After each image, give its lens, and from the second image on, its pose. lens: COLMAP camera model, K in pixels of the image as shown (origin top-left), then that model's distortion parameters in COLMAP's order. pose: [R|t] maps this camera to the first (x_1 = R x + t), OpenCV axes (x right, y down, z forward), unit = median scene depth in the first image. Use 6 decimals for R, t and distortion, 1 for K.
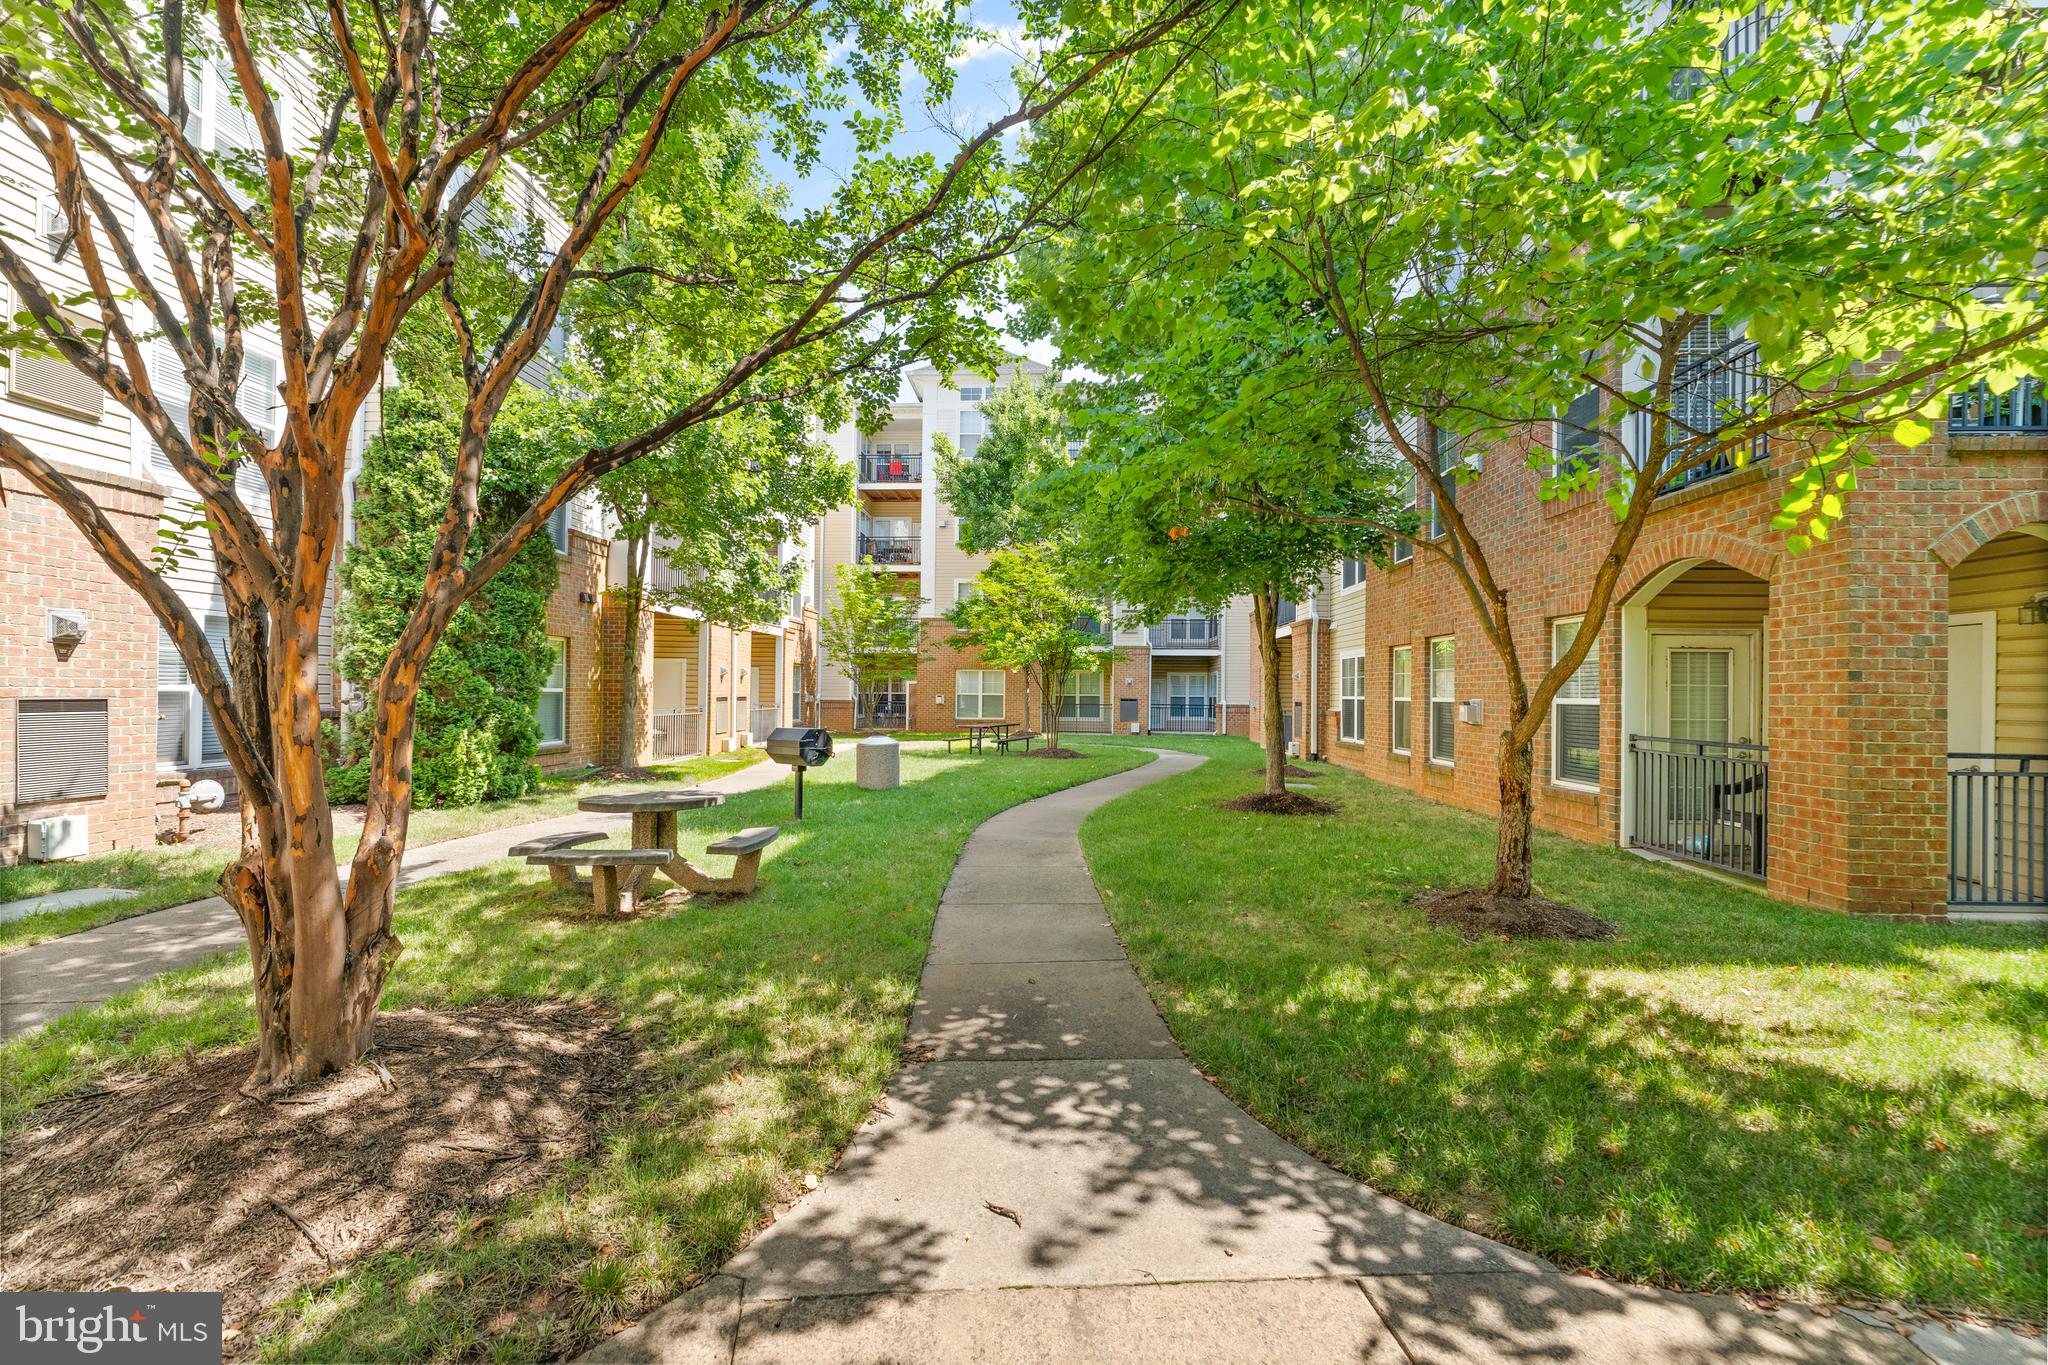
lens RADIAL K [[840.0, 0, 1003.0], [0, 840.0, 710.0], [0, 0, 1]] dist [0.001541, -0.000198]
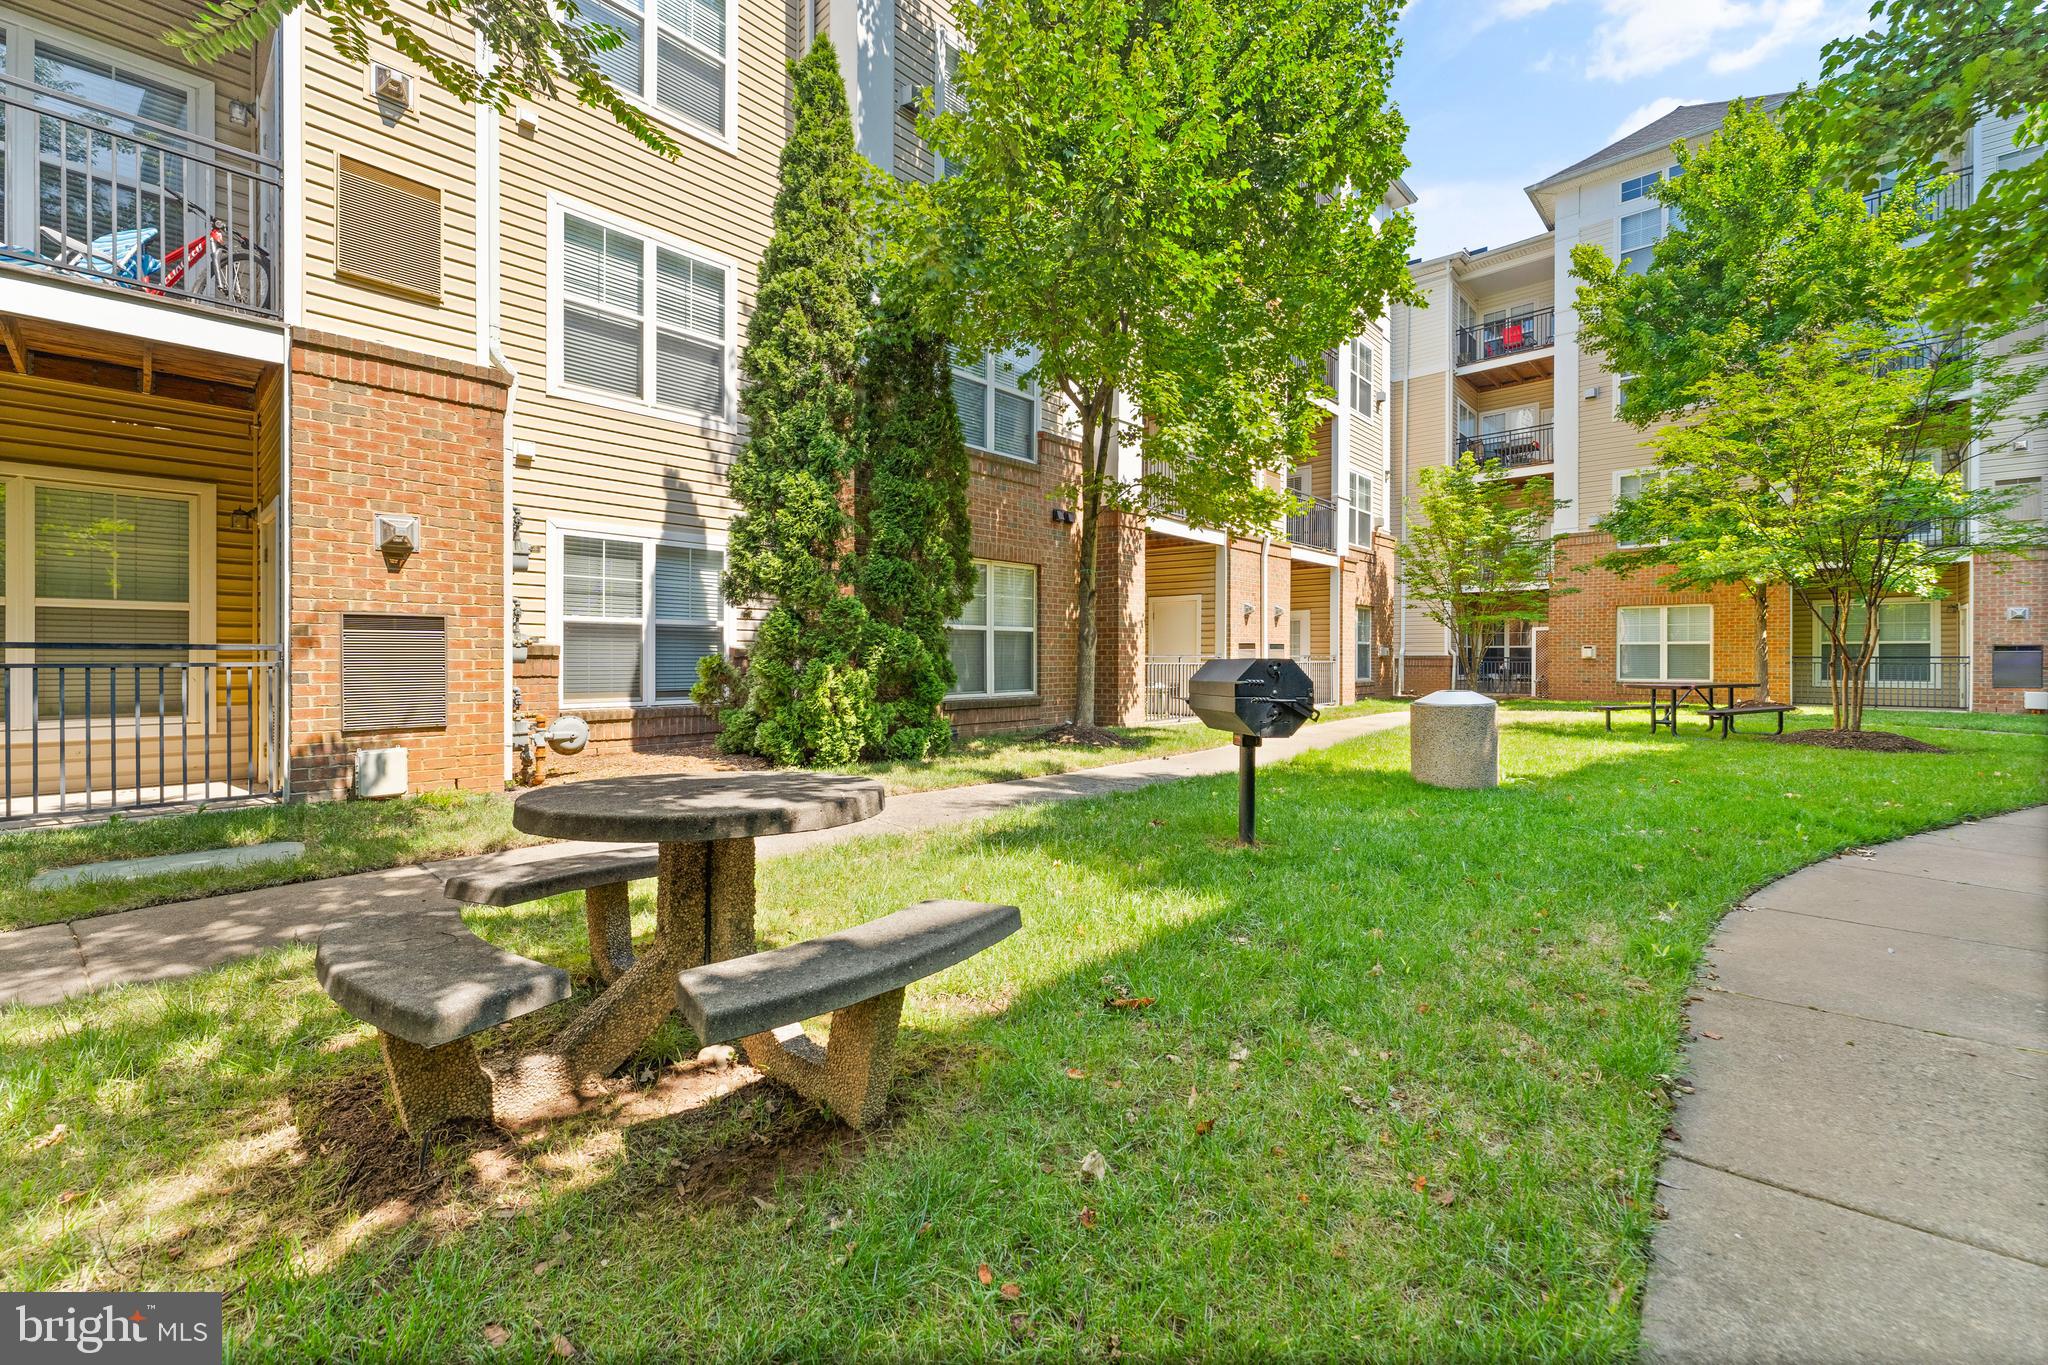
lens RADIAL K [[835.4, 0, 1019.7], [0, 835.4, 652.9], [0, 0, 1]] dist [-0.000443, -0.000223]
pose [[0.781769, -0.009995, -0.623488, -0.024760], [-0.009701, 0.999556, -0.028188, 0.020631], [0.623493, 0.028085, 0.781324, 0.332184]]
